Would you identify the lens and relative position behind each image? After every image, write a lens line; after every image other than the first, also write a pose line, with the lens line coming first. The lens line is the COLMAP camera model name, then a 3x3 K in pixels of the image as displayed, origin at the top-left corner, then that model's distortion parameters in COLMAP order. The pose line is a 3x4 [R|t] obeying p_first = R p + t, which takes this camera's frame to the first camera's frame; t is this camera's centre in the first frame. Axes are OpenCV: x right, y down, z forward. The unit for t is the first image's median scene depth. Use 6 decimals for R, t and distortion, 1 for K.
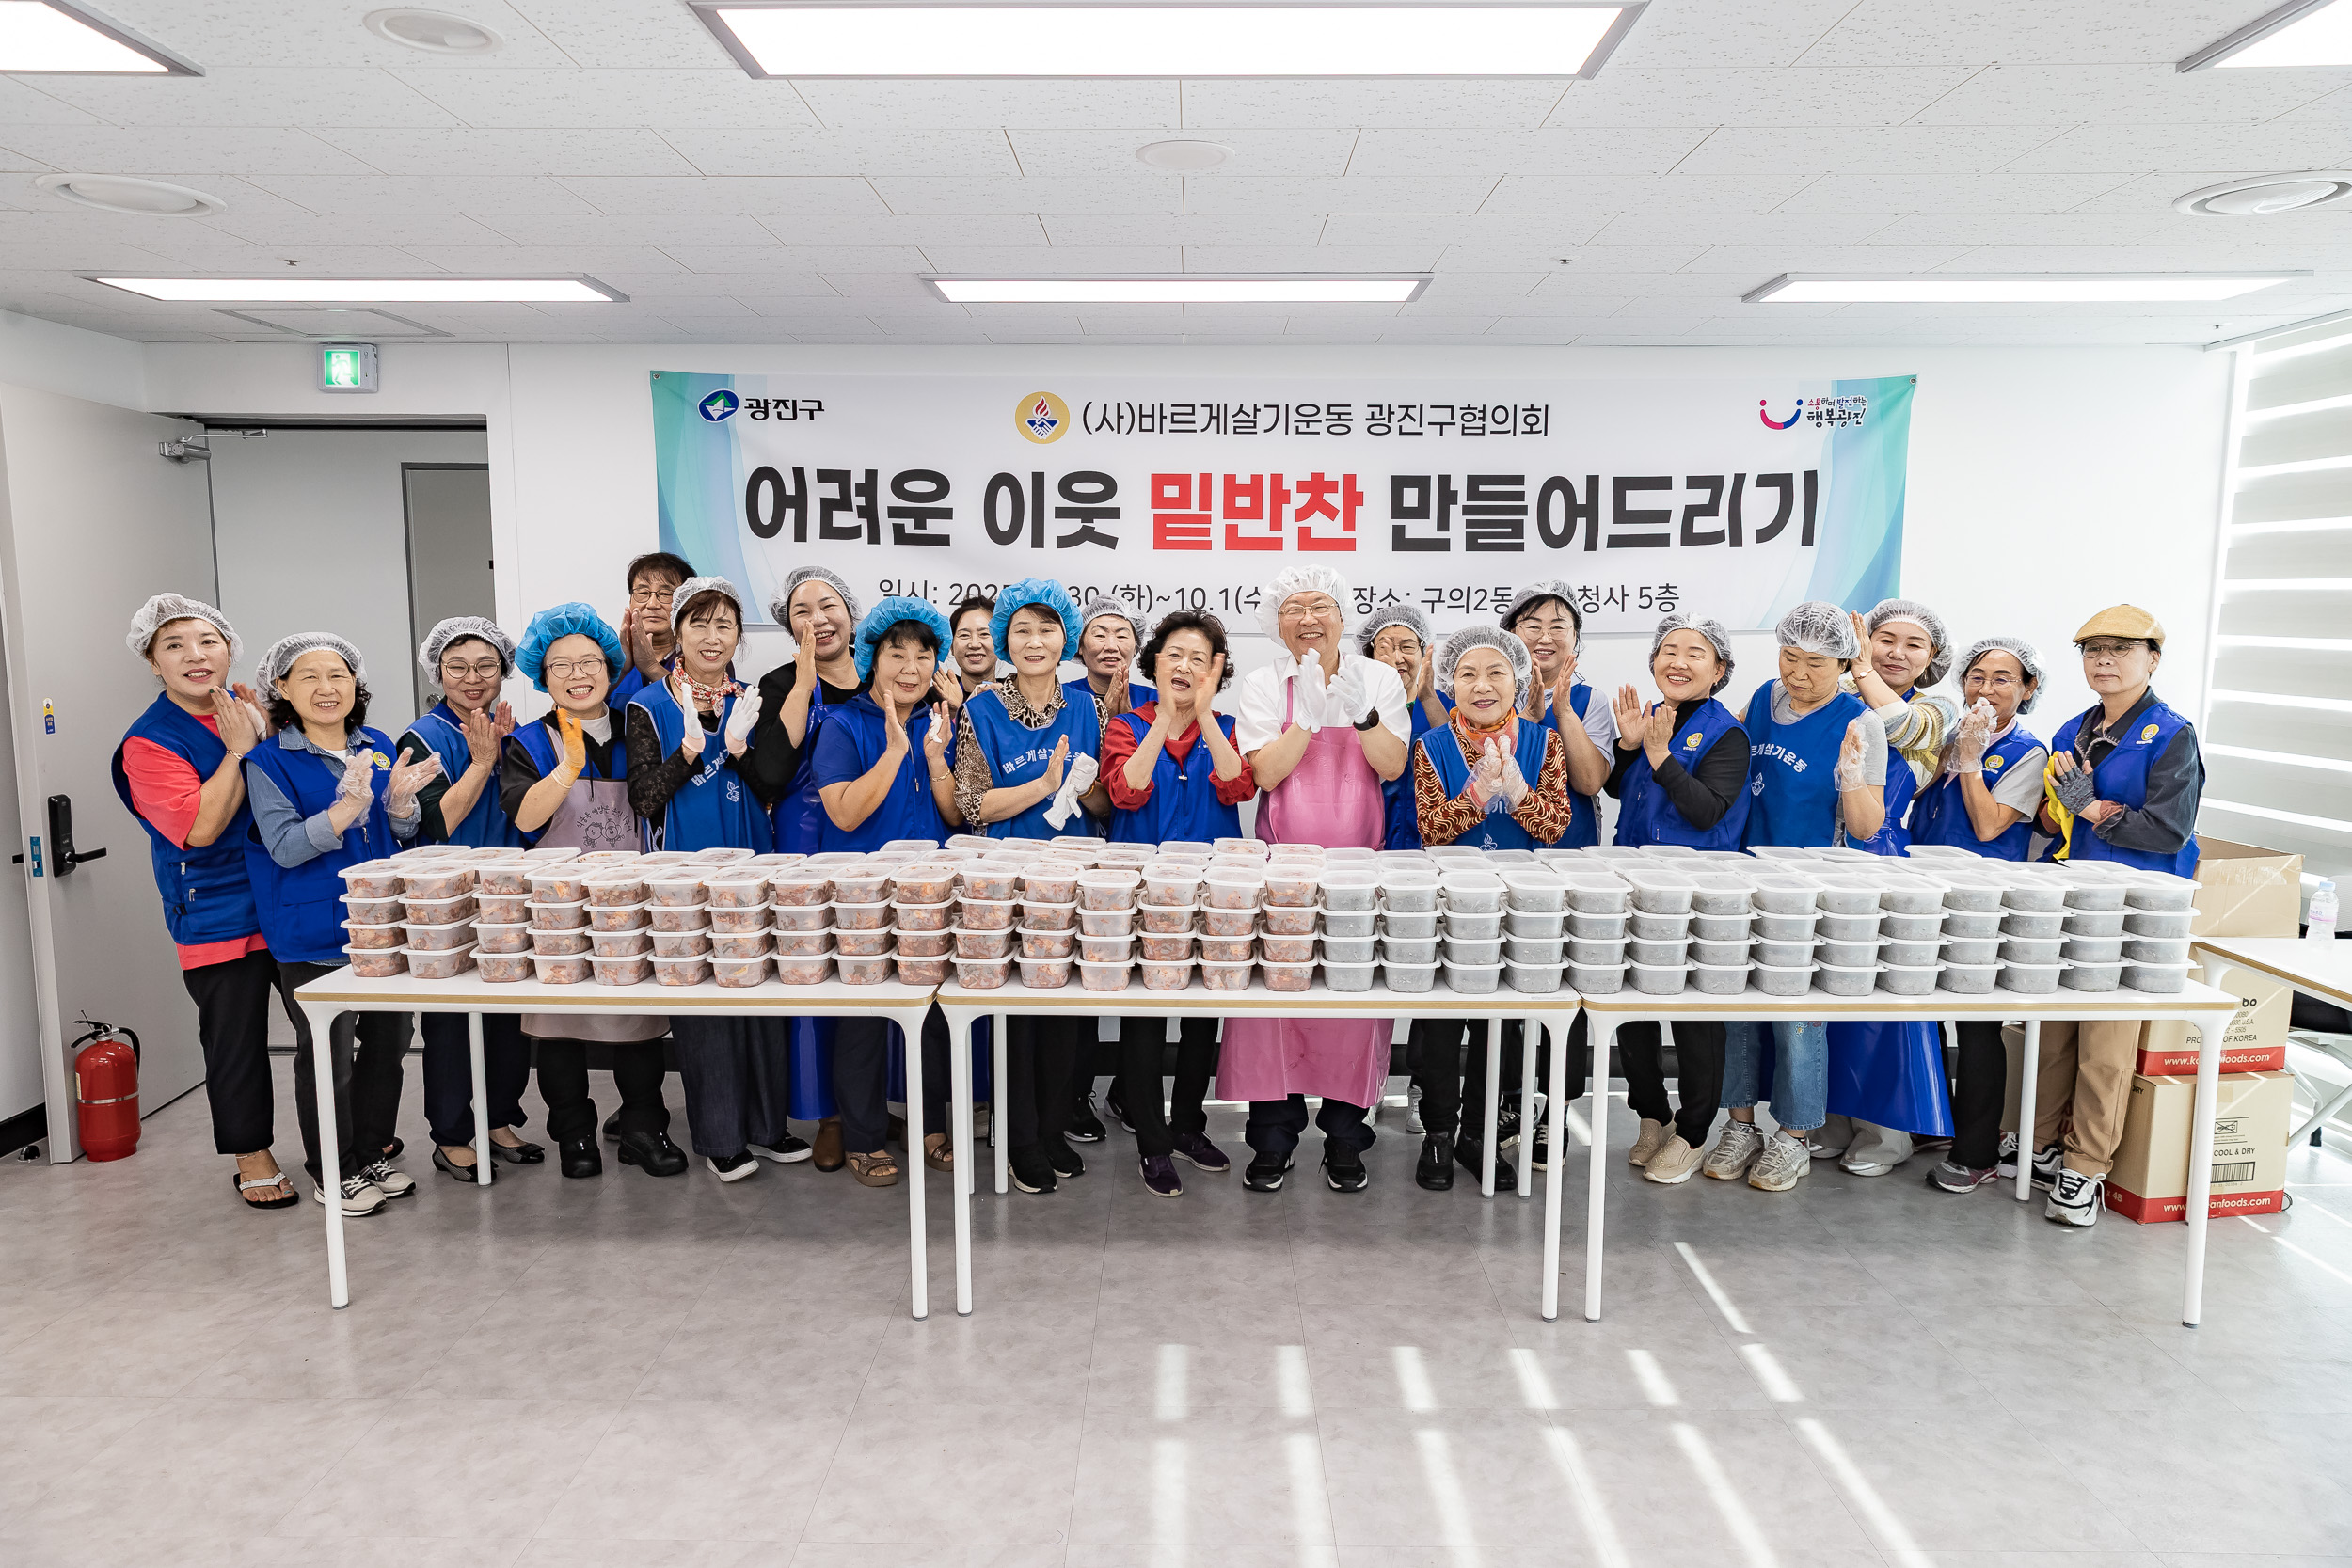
lens RADIAL K [[1908.4, 0, 1153.6], [0, 1908.4, 771.2], [0, 0, 1]] dist [-0.018028, 0.030659]
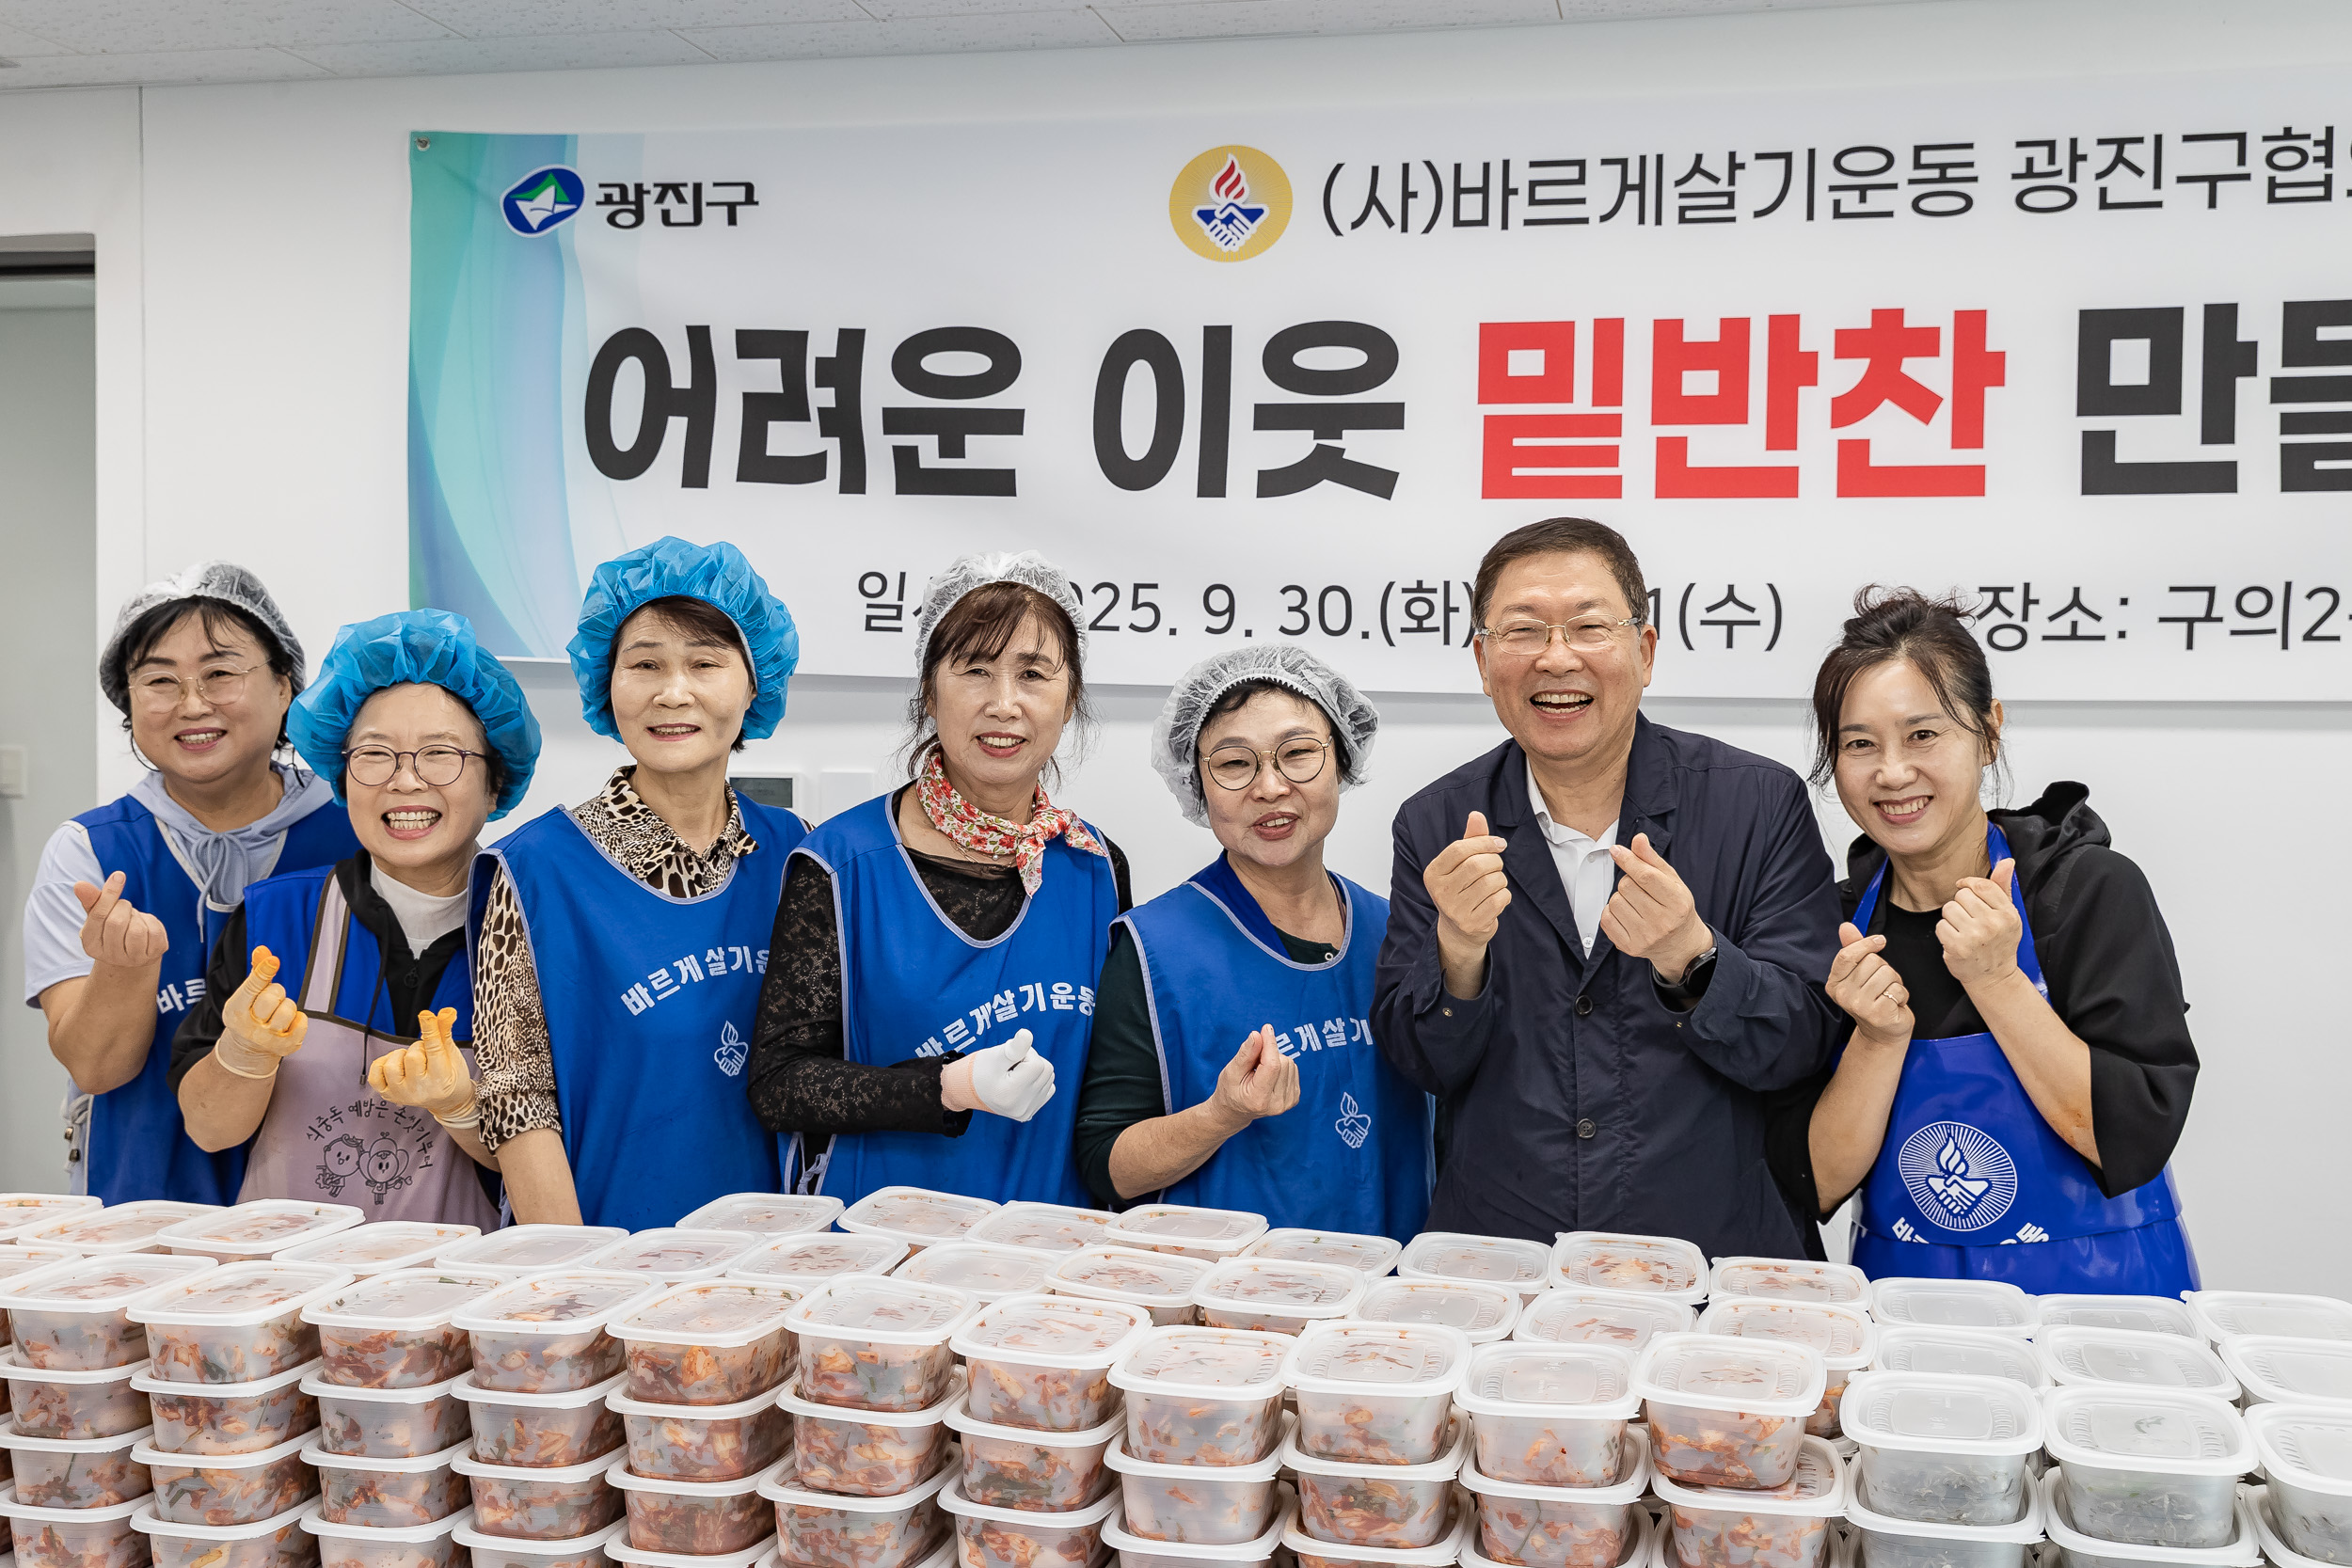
lens RADIAL K [[2520.5, 0, 1112.1], [0, 2520.5, 702.2], [0, 0, 1]] dist [0.053820, 0.000000]
pose [[0.970295, 0.004532, -0.241883, 0.056317], [-0.027899, 0.995250, -0.093267, -0.015069], [0.240311, 0.097245, 0.965813, 0.435351]]
